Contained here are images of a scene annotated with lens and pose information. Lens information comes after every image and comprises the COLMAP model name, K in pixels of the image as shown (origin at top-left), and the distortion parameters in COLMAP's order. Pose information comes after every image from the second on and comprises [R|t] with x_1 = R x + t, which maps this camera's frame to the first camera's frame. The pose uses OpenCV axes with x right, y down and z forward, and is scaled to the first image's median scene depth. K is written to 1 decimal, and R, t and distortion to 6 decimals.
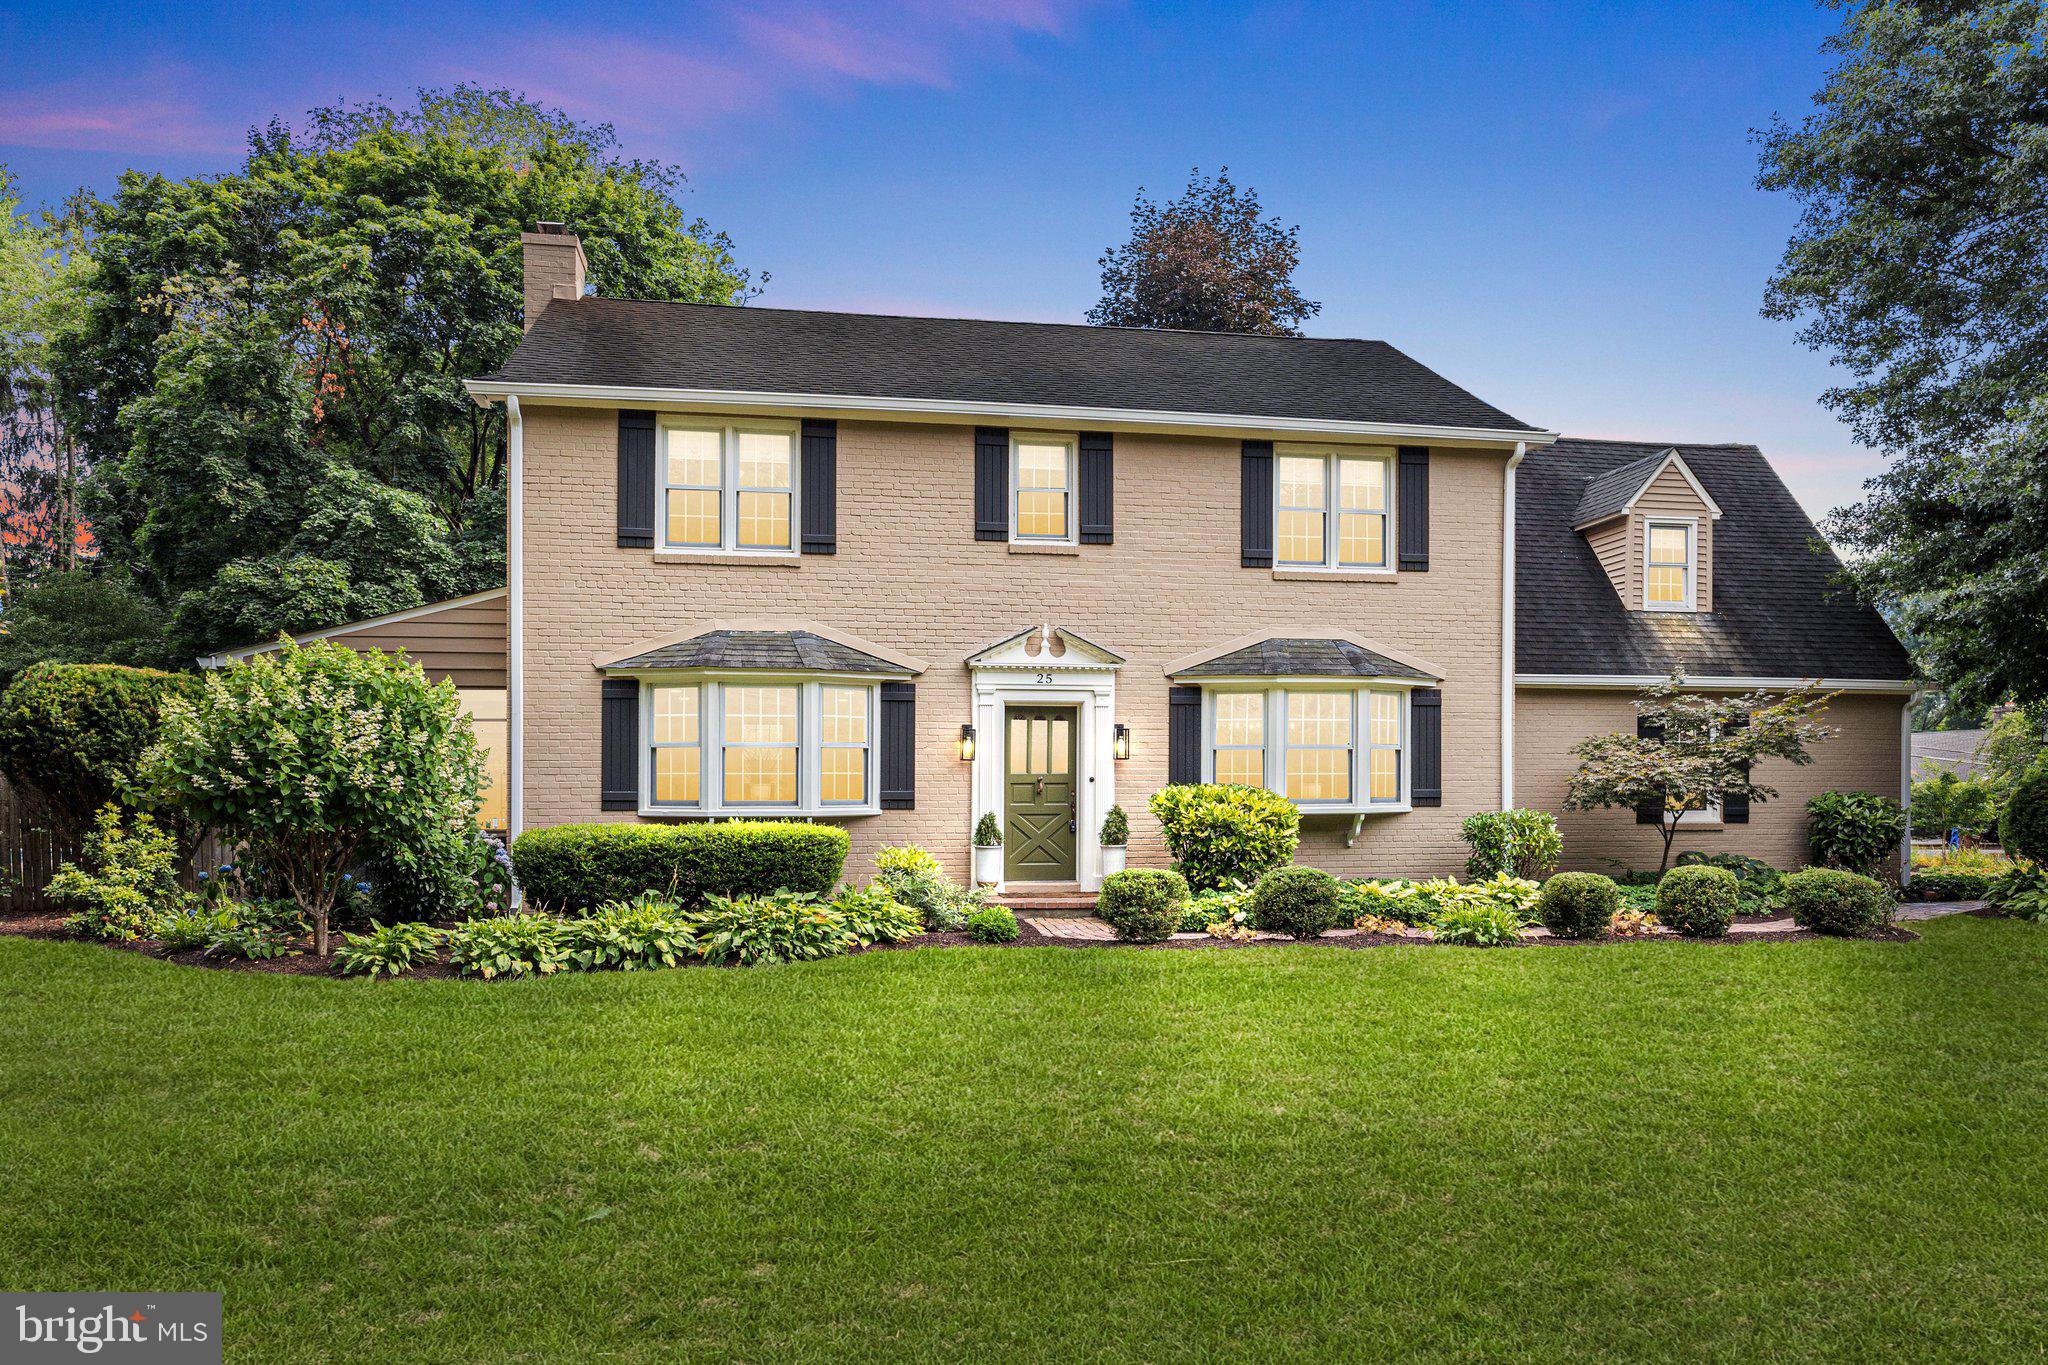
lens RADIAL K [[1436.0, 0, 1024.0], [0, 1436.0, 682.5], [0, 0, 1]] dist [-0.024933, 0.067555]
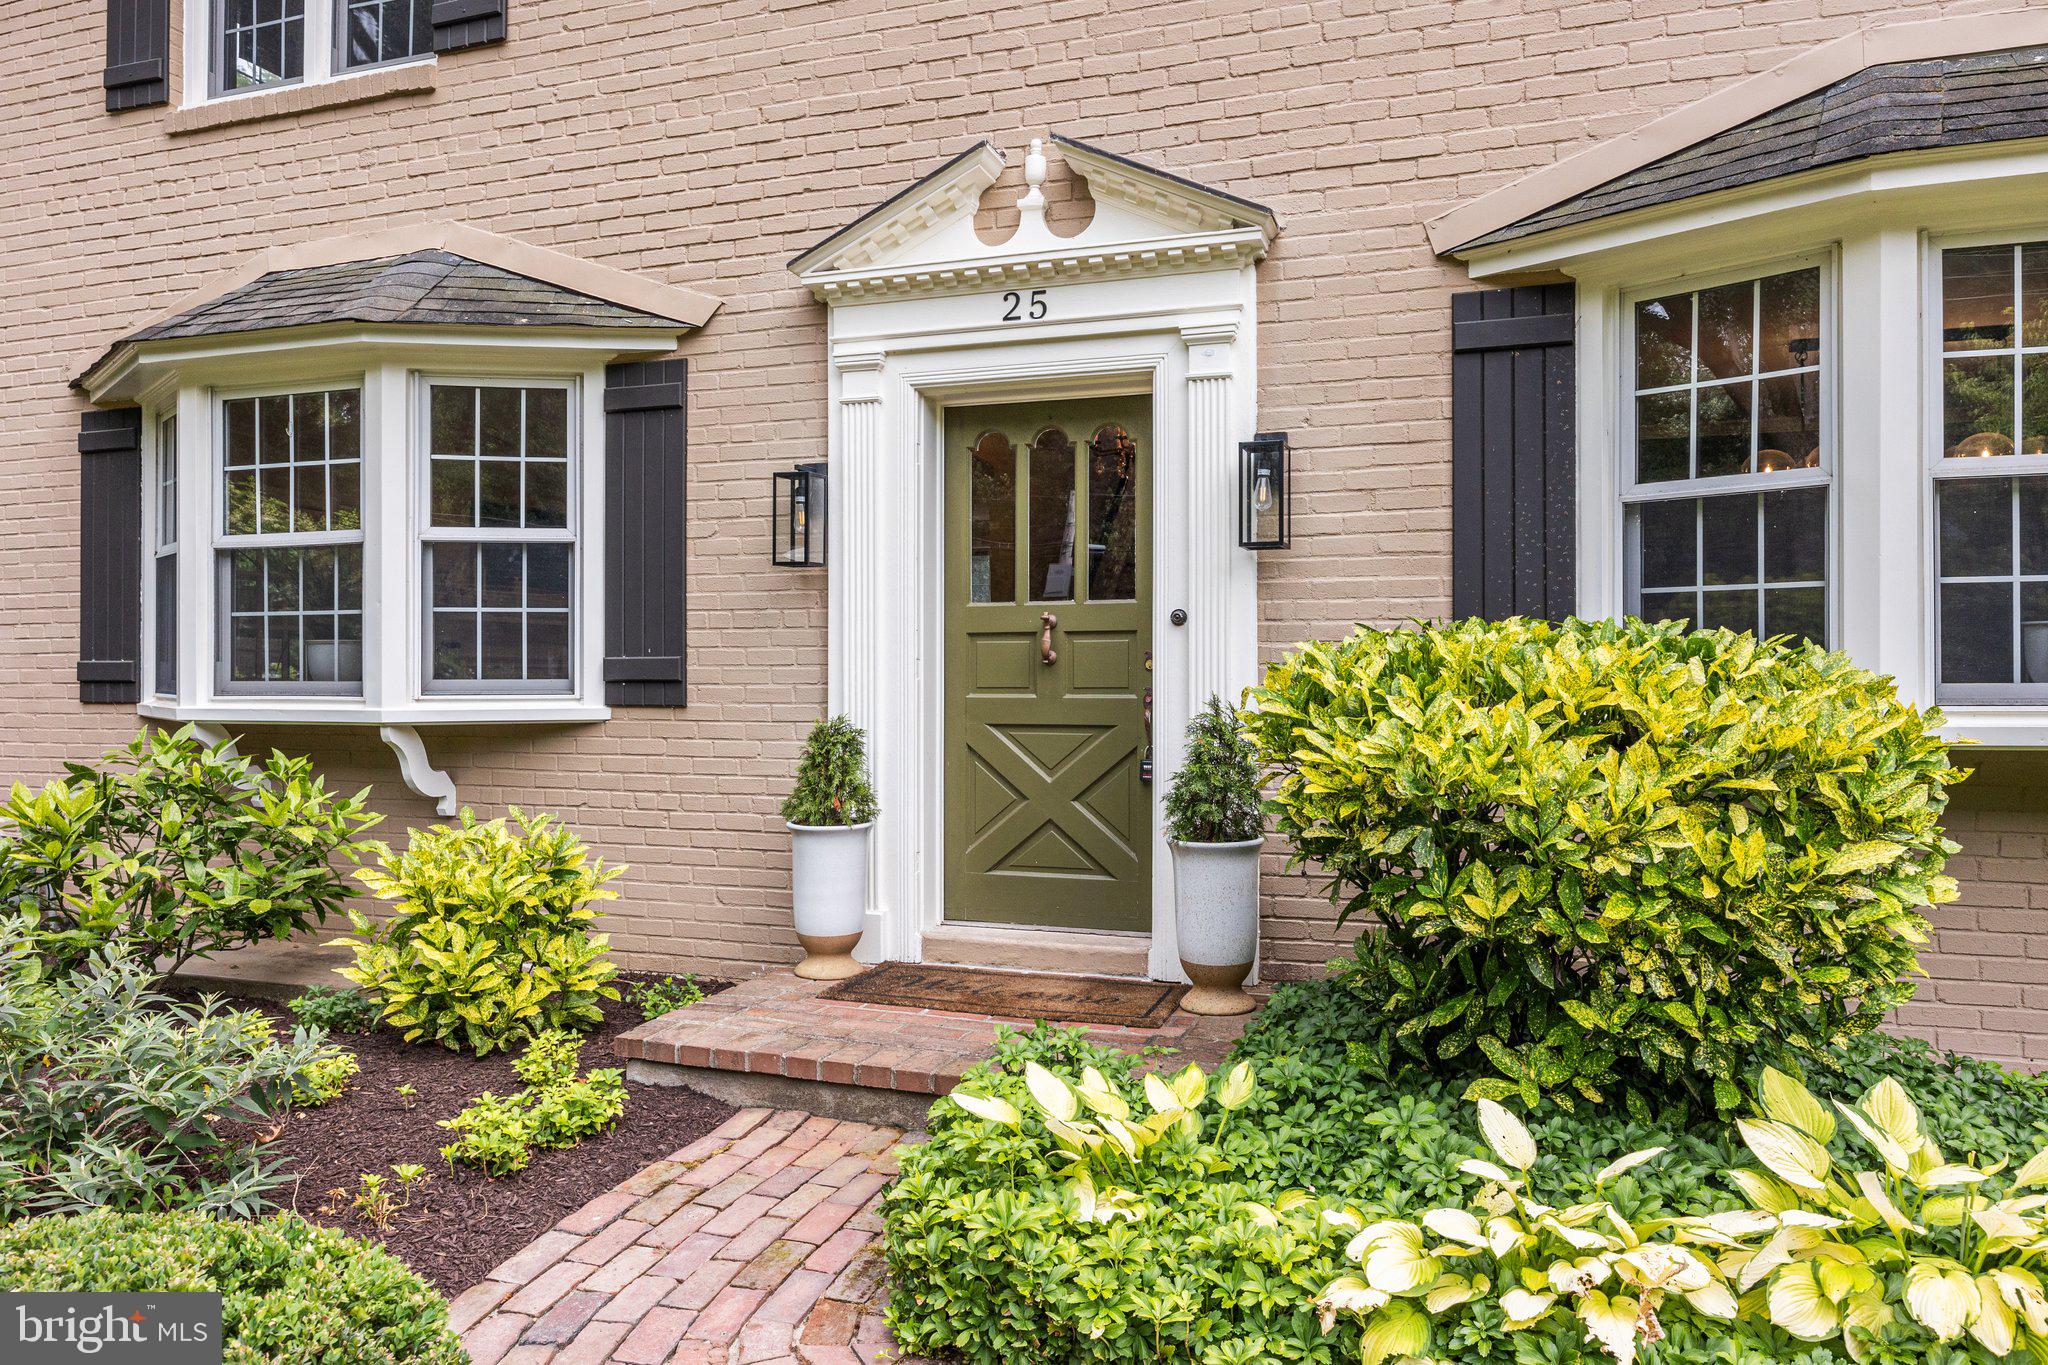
lens RADIAL K [[1389.7, 0, 1021.7], [0, 1389.7, 617.8], [0, 0, 1]] dist [-0.022623, -0.000378]
pose [[0.870726, -0.018441, -0.491422, 0.163523], [0.034658, 0.999113, 0.023915, 0.059107], [0.490545, -0.037855, 0.870593, 0.723900]]
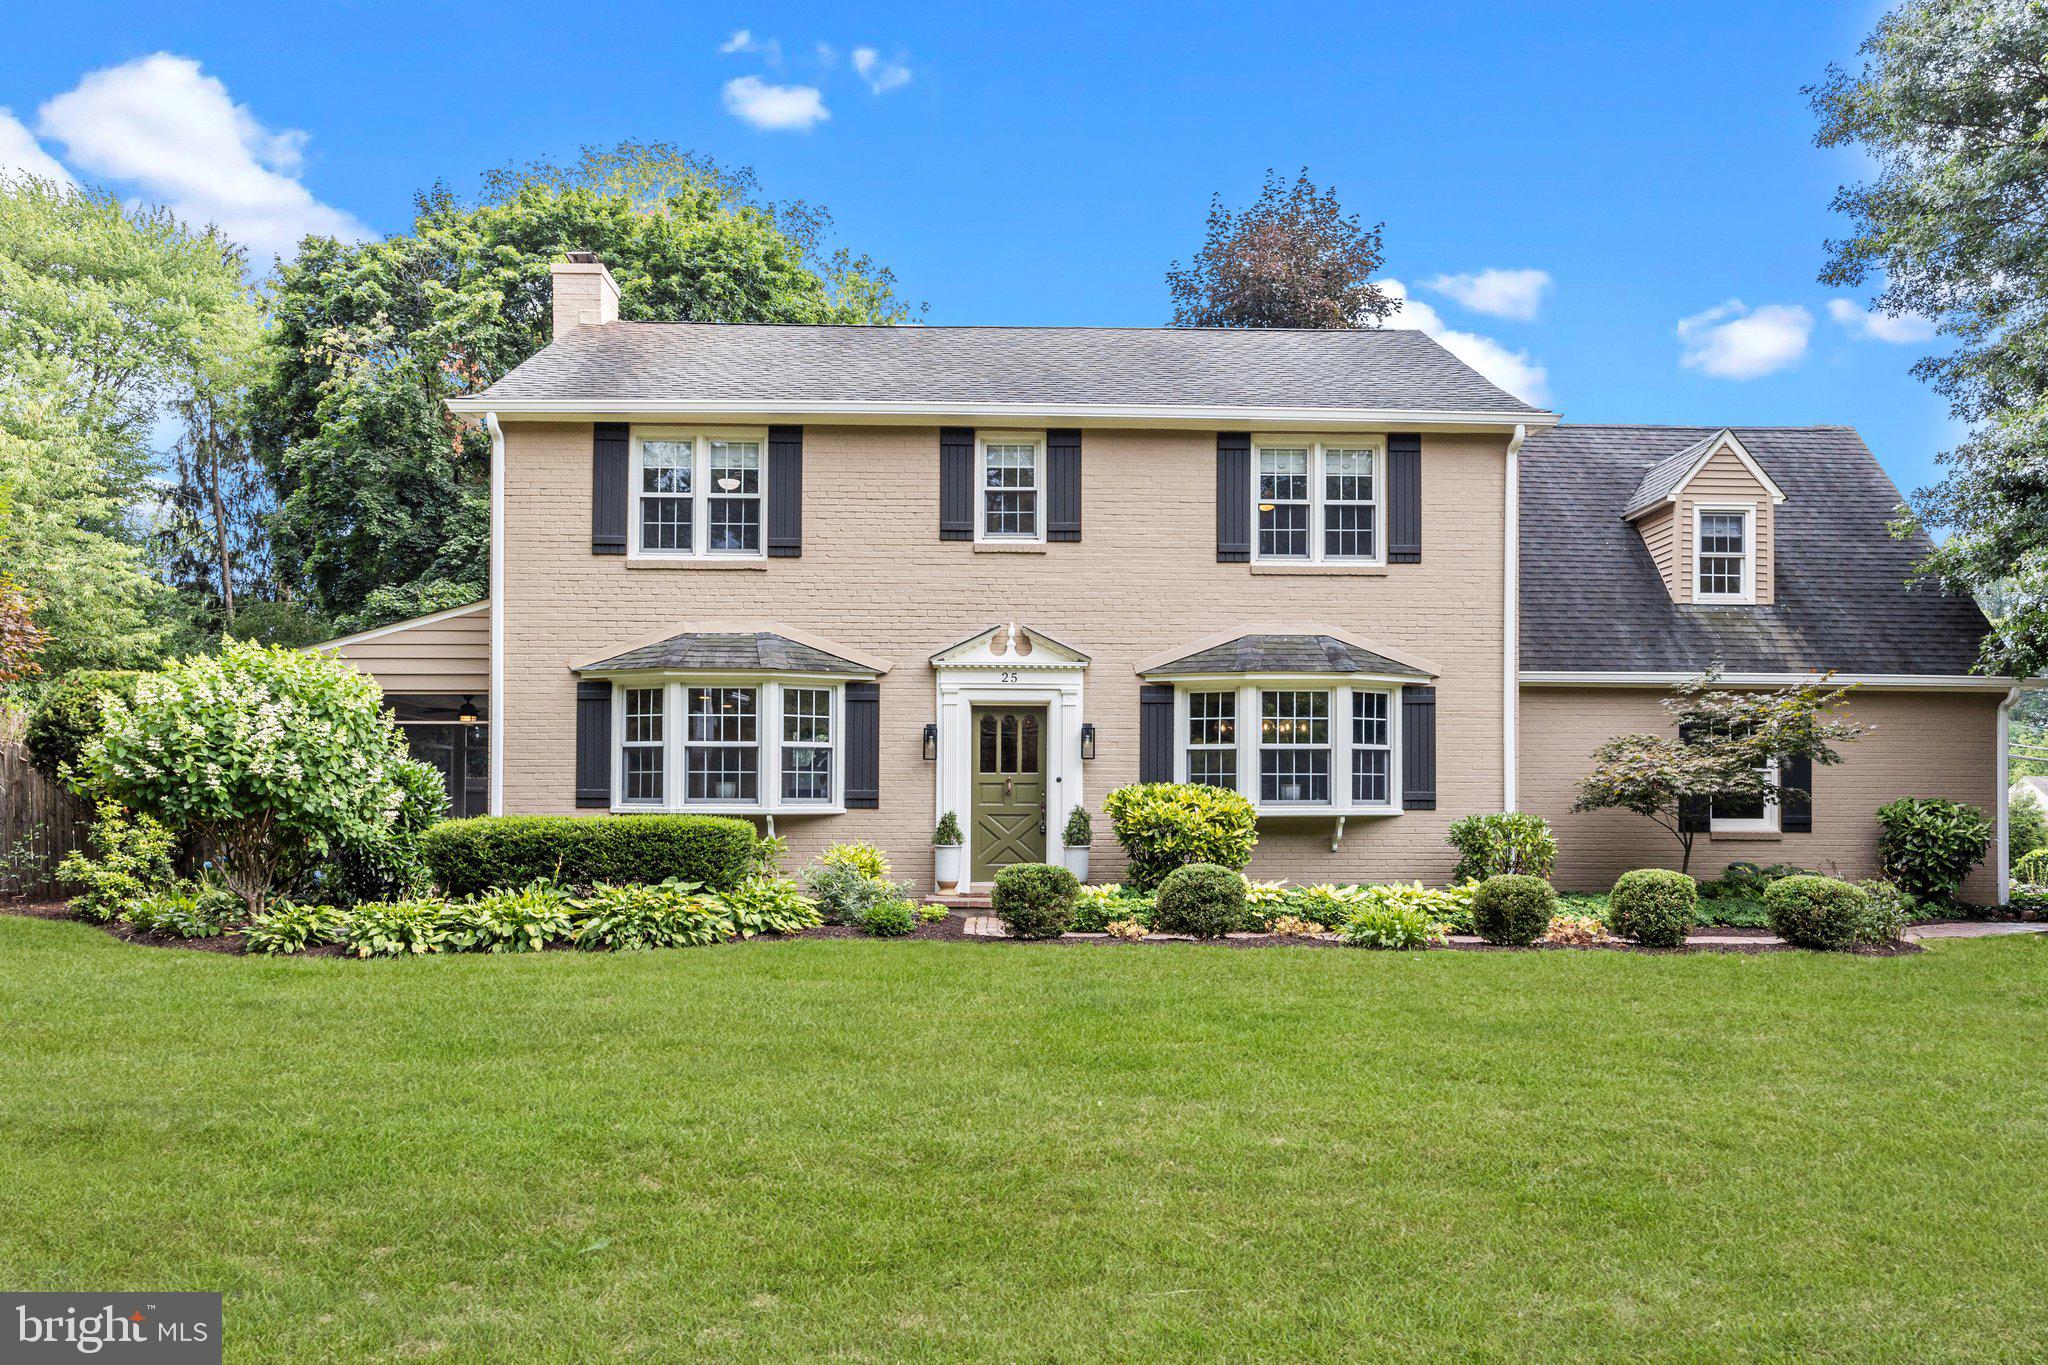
lens RADIAL K [[1421.6, 0, 1024.0], [0, 1421.6, 682.5], [0, 0, 1]] dist [-0.049388, 0.125952]
pose [[0.988698, -0.008798, -0.149665, 0.170285], [0.006350, 0.999838, -0.016826, 0.017027], [0.149789, 0.015685, 0.988594, 0.030620]]
